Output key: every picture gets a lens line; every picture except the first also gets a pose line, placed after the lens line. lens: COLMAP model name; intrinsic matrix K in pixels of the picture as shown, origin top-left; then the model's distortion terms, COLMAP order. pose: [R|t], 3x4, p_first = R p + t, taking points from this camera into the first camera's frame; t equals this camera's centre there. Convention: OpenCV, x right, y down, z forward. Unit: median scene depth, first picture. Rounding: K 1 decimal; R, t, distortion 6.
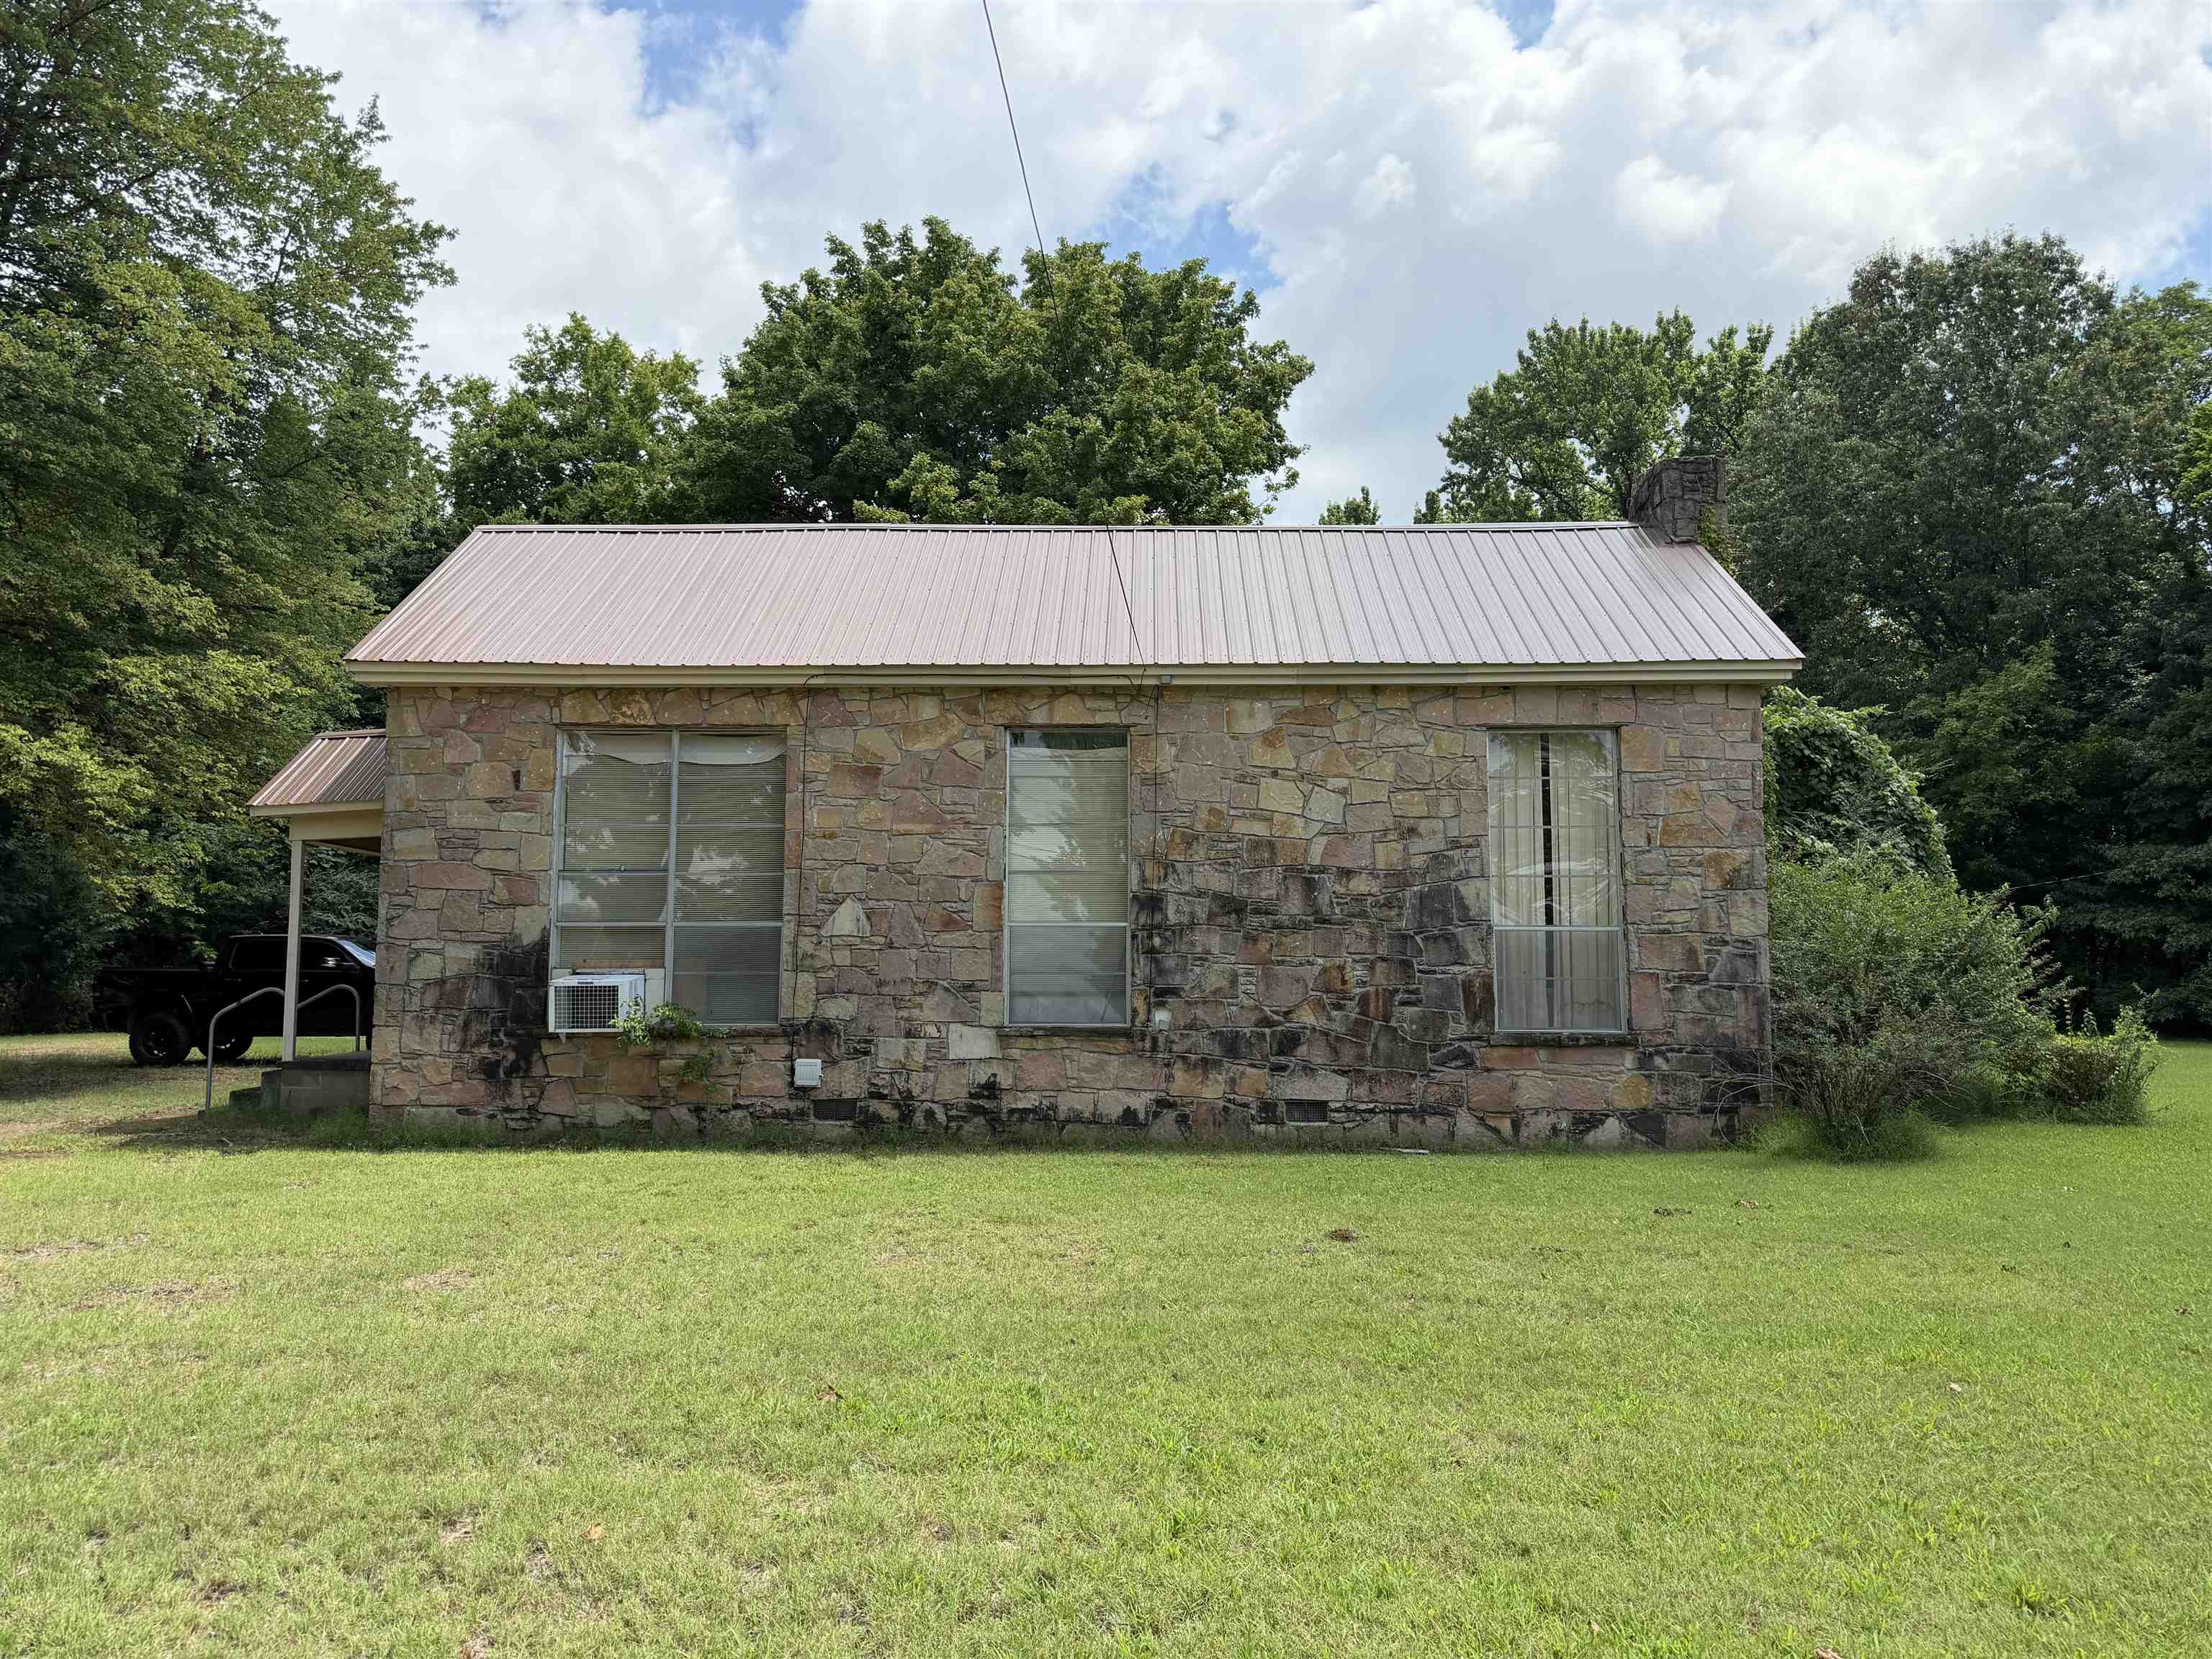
lens RADIAL K [[1550.8, 0, 1106.0], [0, 1550.8, 829.5], [0, 0, 1]] dist [0.005542, -0.003800]
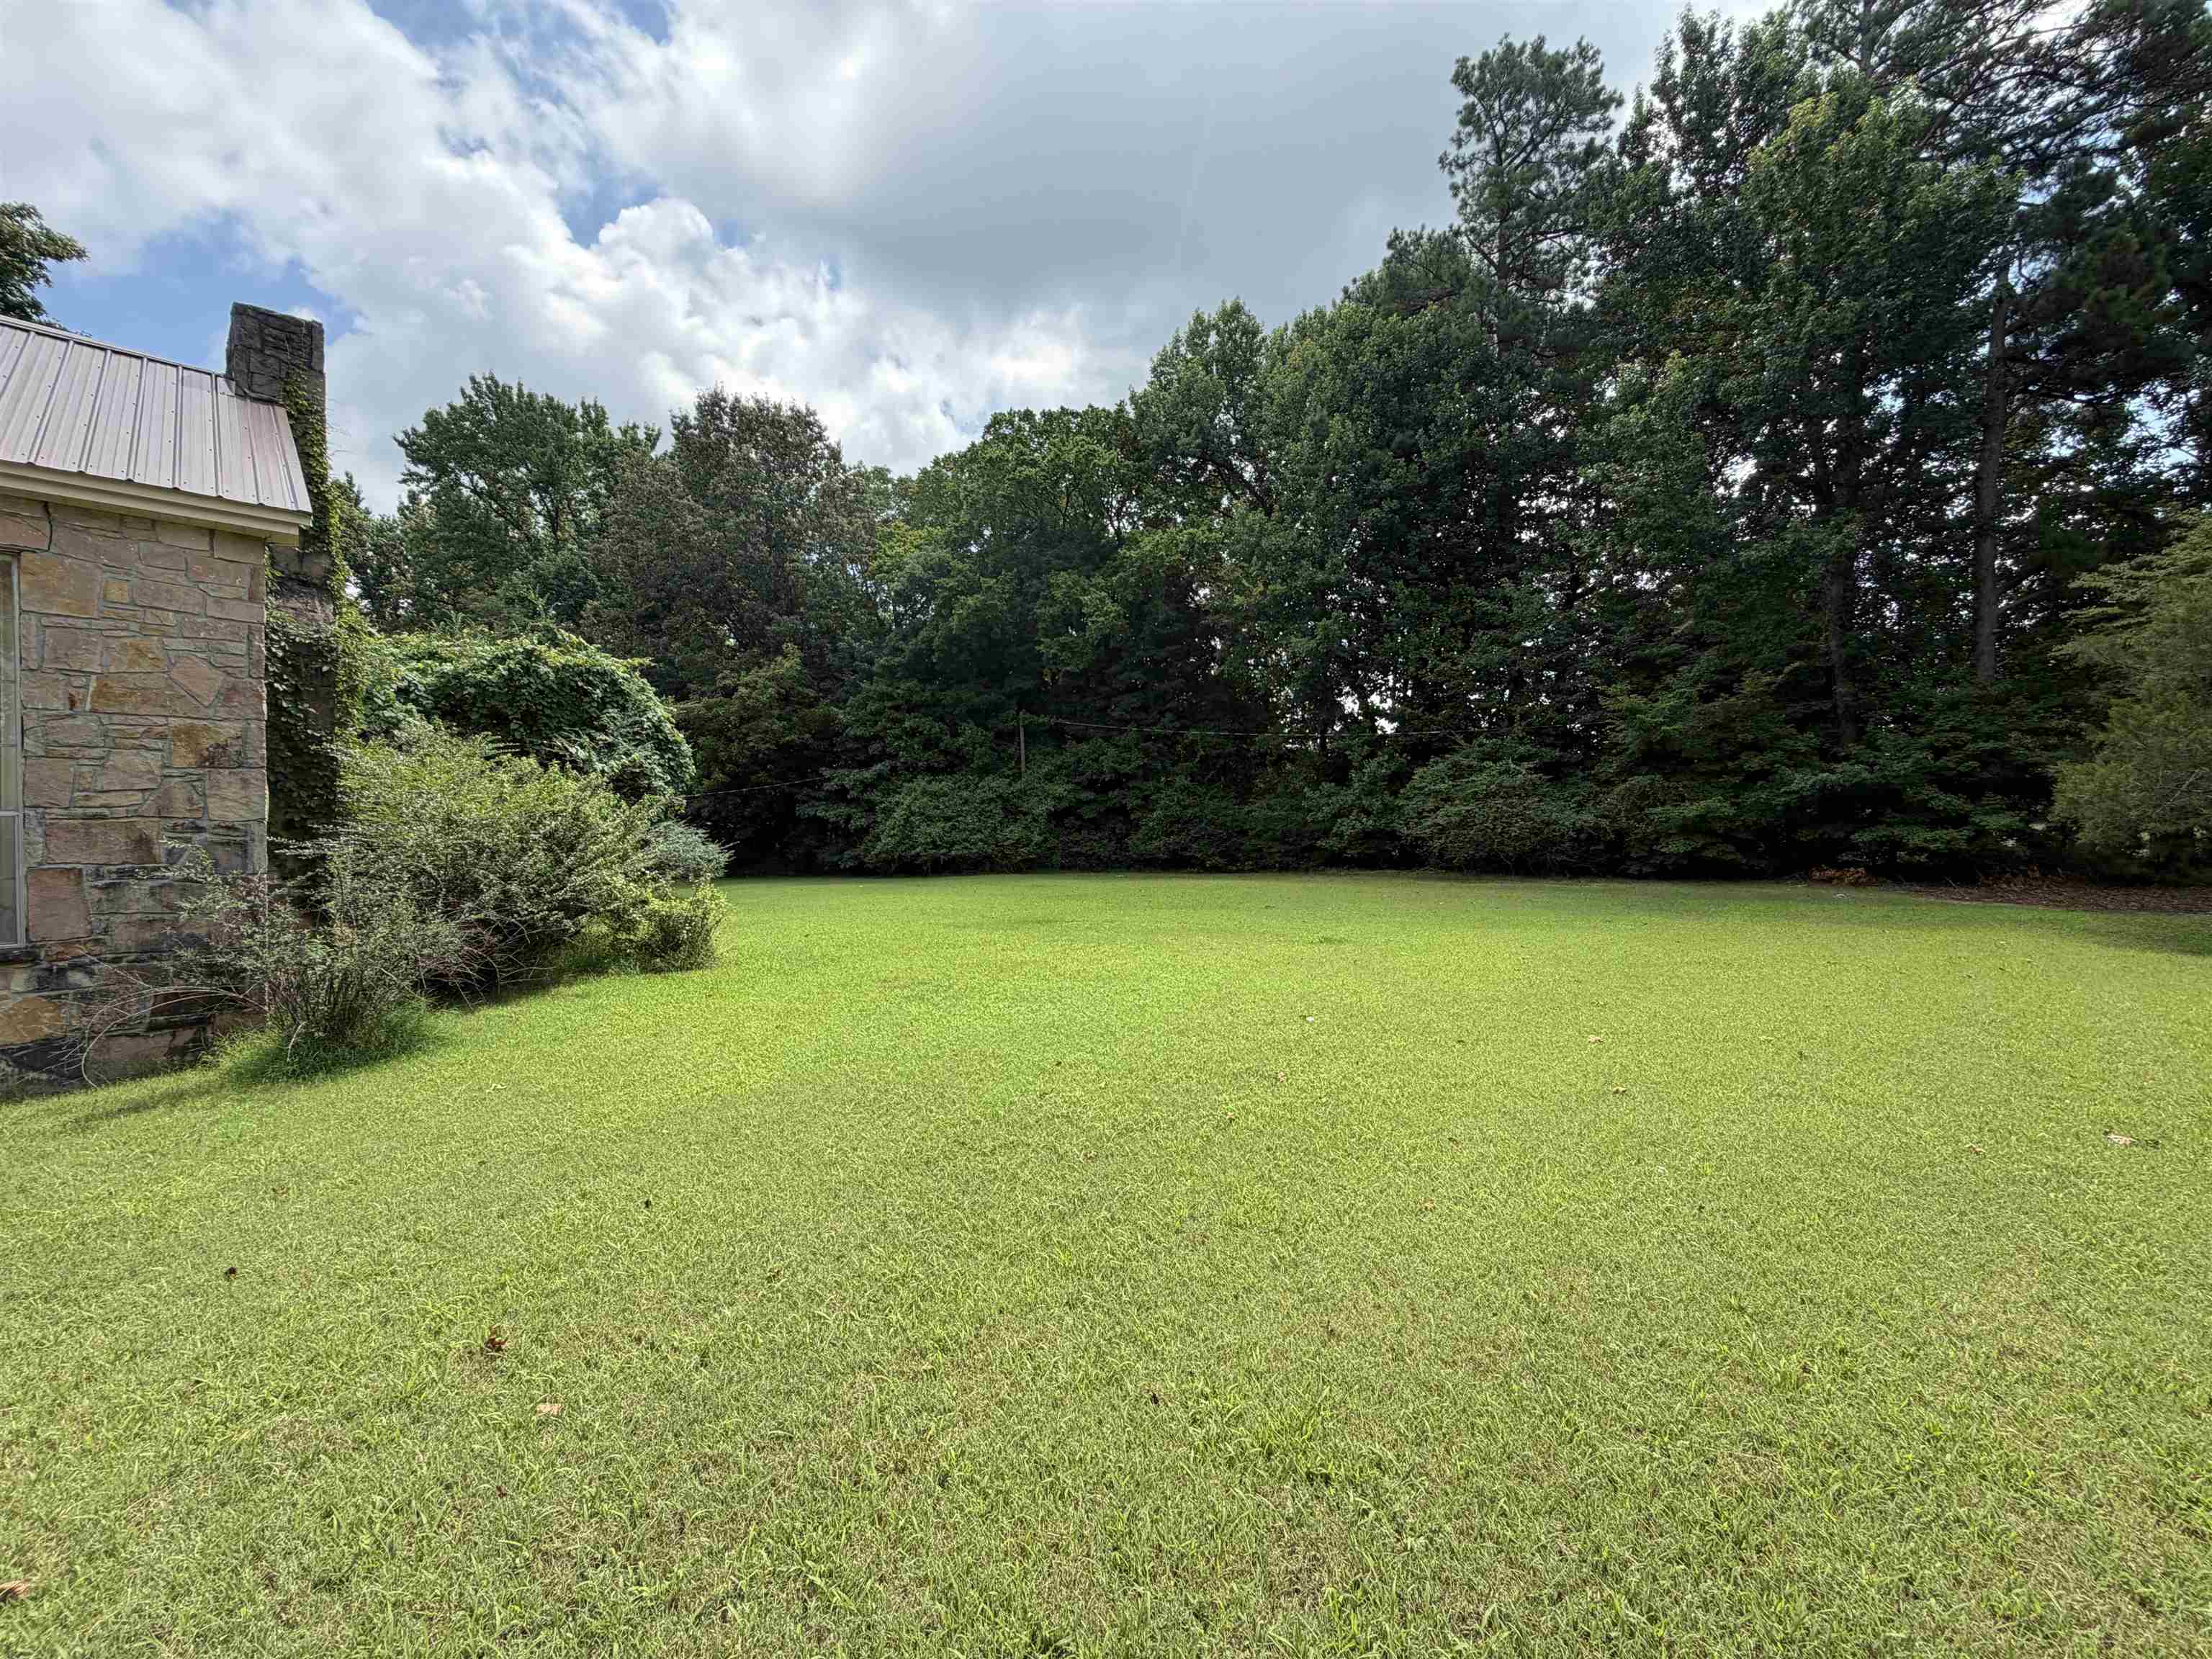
lens RADIAL K [[884.6, 0, 1106.0], [0, 884.6, 829.5], [0, 0, 1]] dist [-0.000845, -0.000019]
pose [[0.672699, -0.015718, 0.739750, 0.191515], [-0.040397, 0.997503, 0.057930, 0.012435], [-0.738813, -0.068853, 0.670384, 0.153257]]
